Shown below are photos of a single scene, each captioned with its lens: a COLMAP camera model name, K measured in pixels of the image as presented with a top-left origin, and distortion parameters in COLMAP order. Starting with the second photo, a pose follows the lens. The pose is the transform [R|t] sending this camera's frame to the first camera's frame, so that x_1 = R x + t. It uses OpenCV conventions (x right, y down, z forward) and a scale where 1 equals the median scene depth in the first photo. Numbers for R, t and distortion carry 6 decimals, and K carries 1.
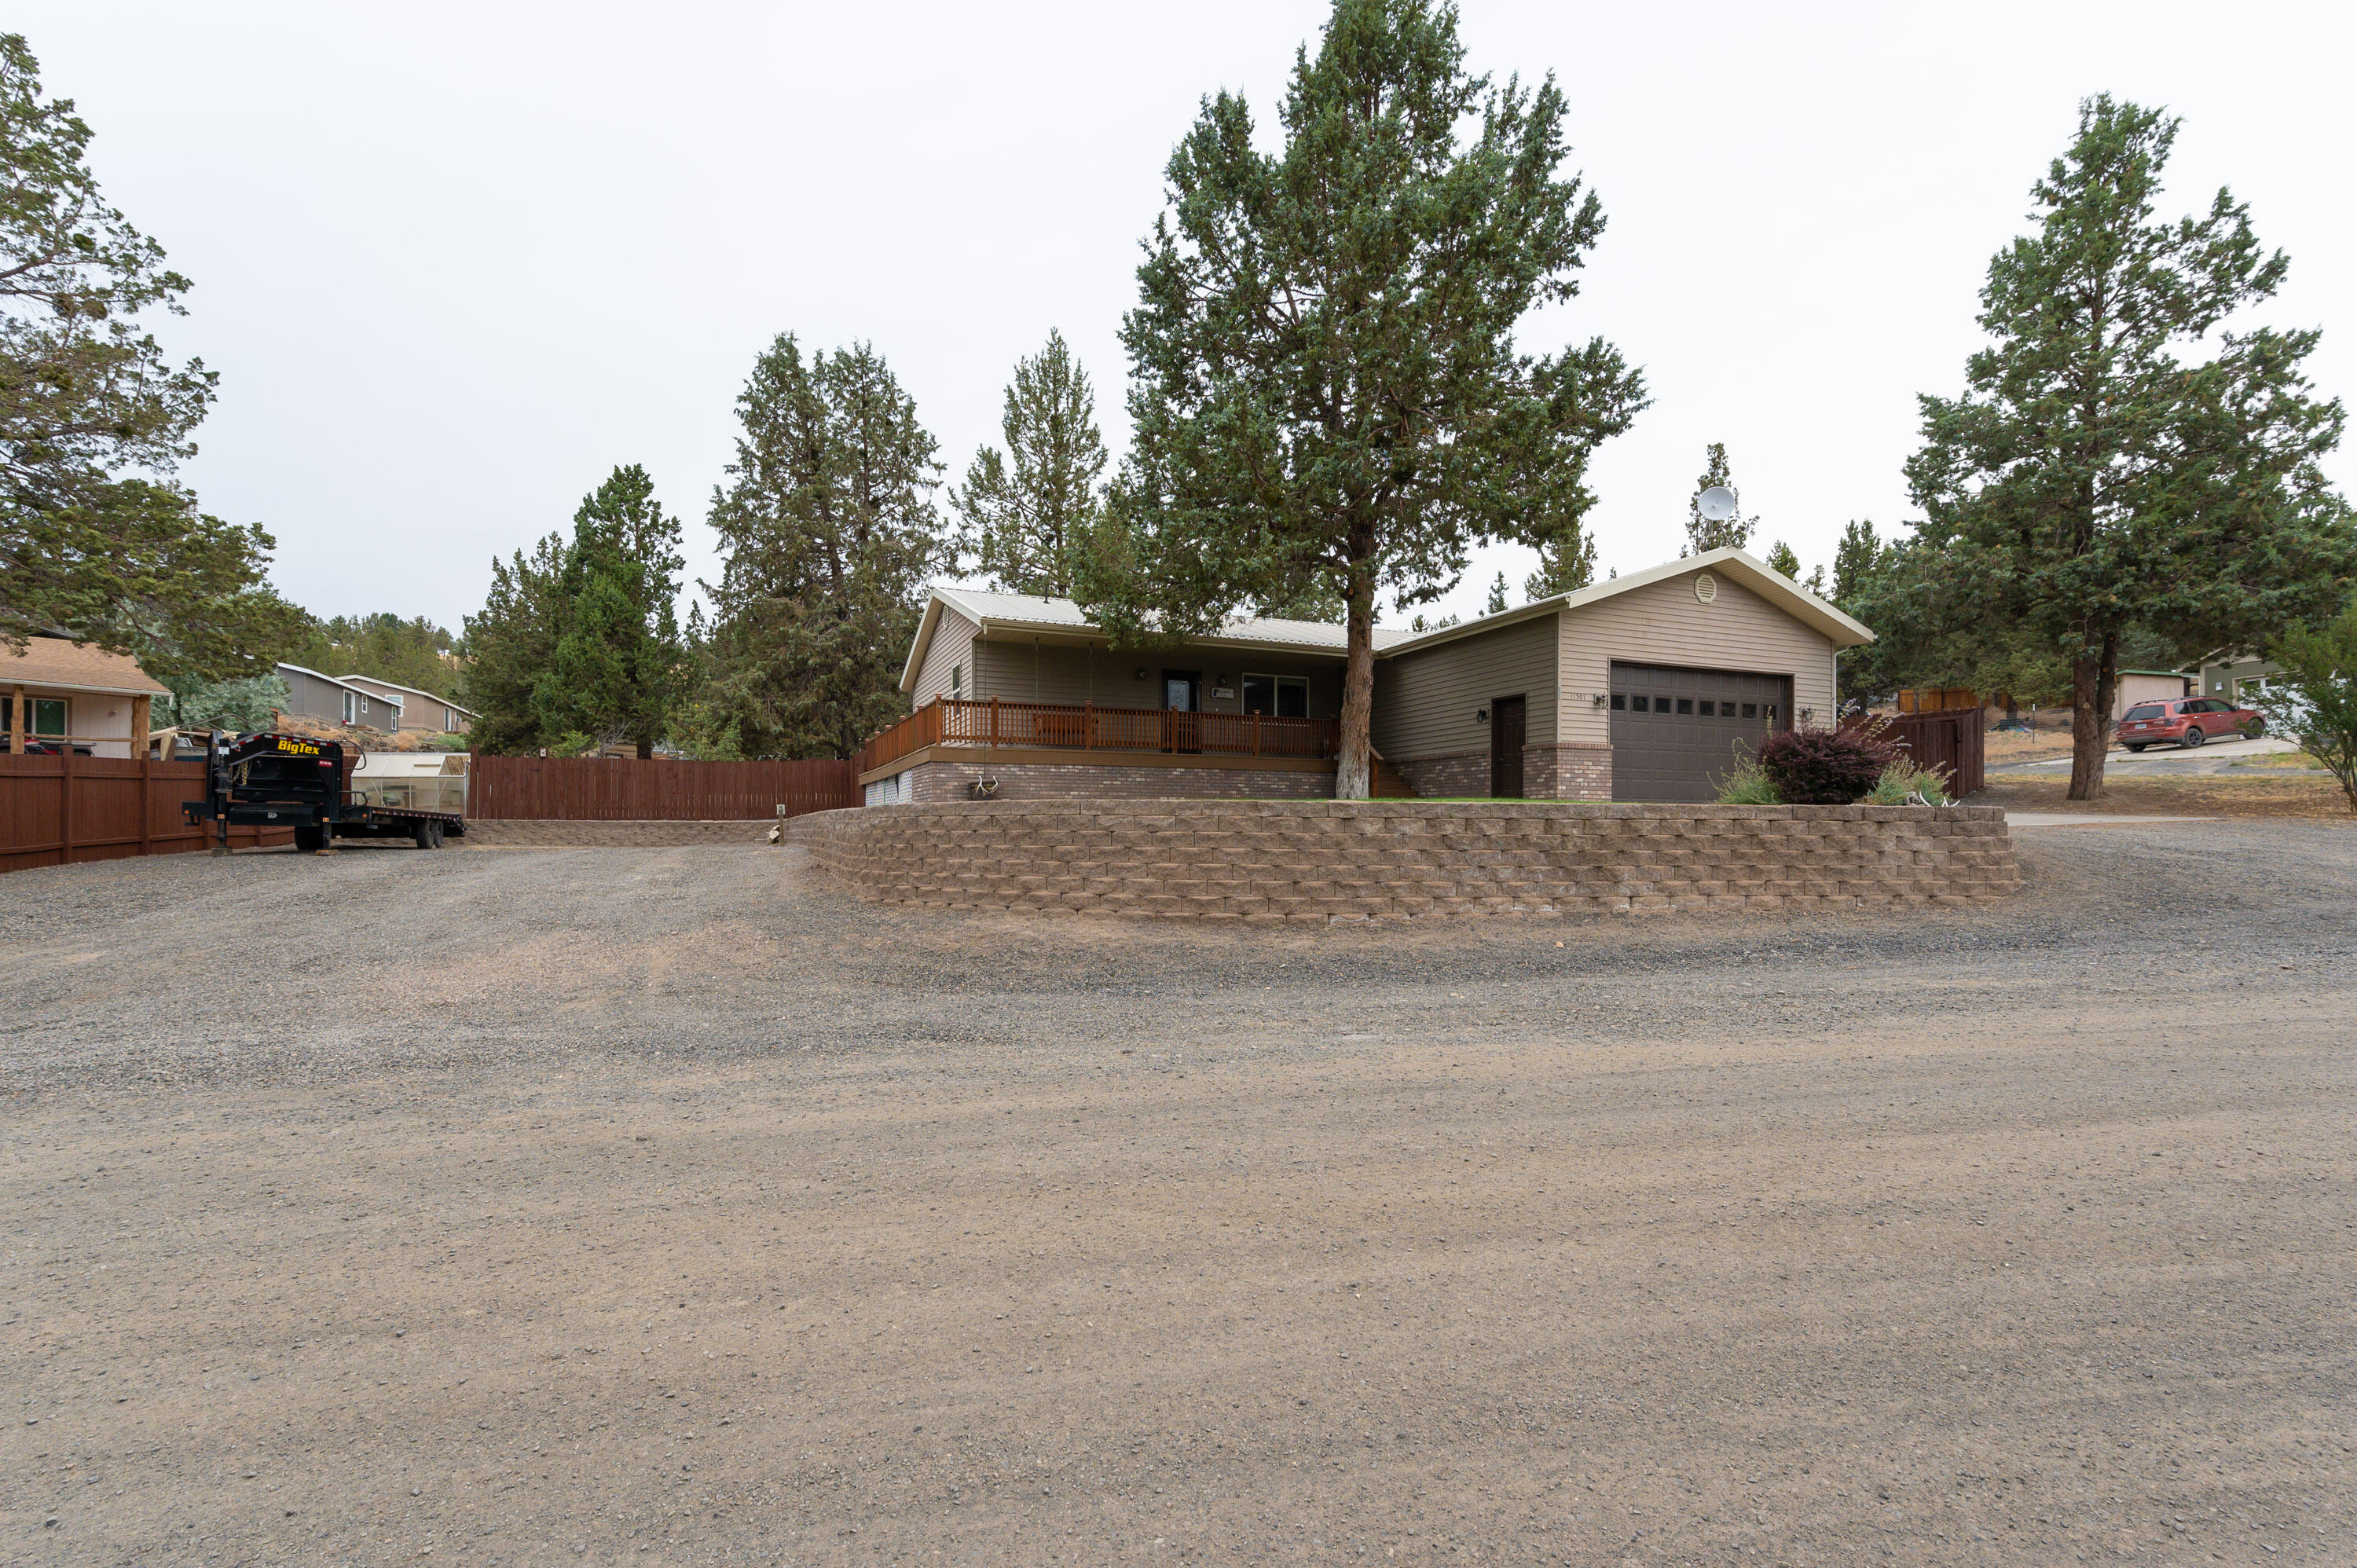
lens RADIAL K [[1072.6, 0, 1181.8], [0, 1072.6, 858.0], [0, 0, 1]] dist [0.020545, 0.000208]
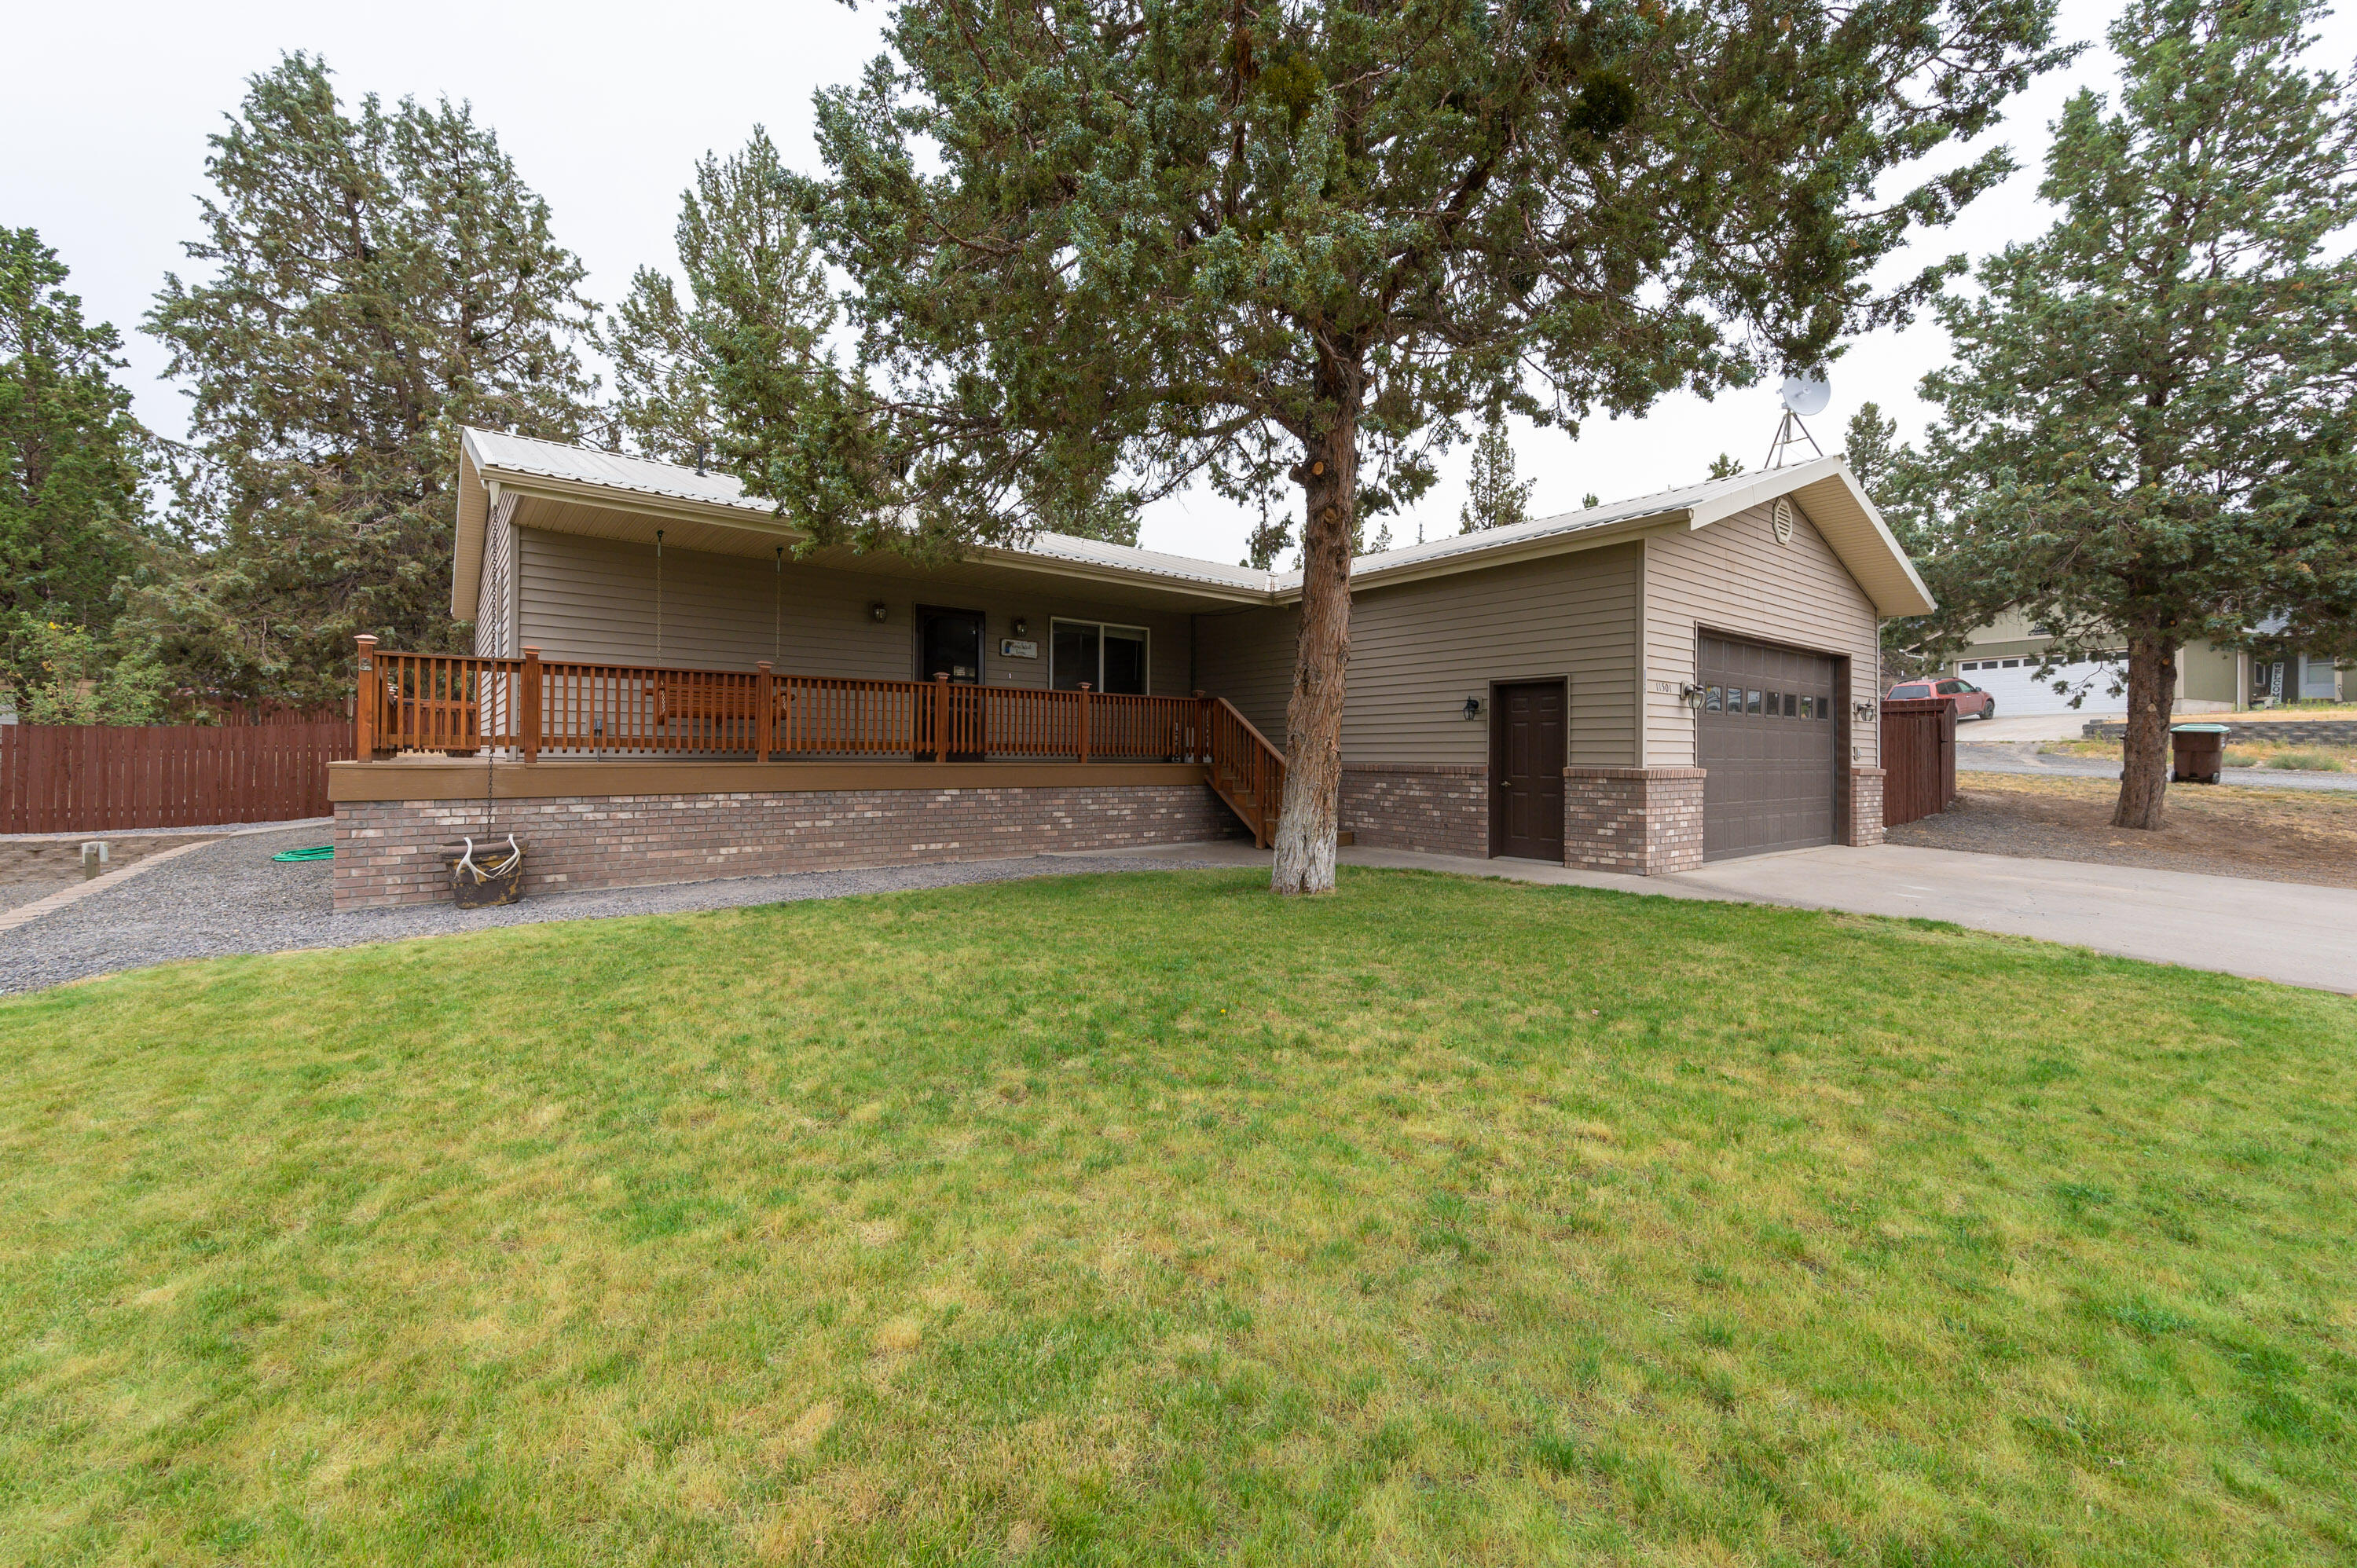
lens RADIAL K [[996.0, 0, 1185.4], [0, 996.0, 772.8], [0, 0, 1]] dist [0.026805, -0.000024]
pose [[0.968946, 0.005069, 0.247222, -0.006818], [-0.002296, 0.999931, -0.011504, -0.051825], [-0.247264, 0.010579, 0.968890, 0.289169]]
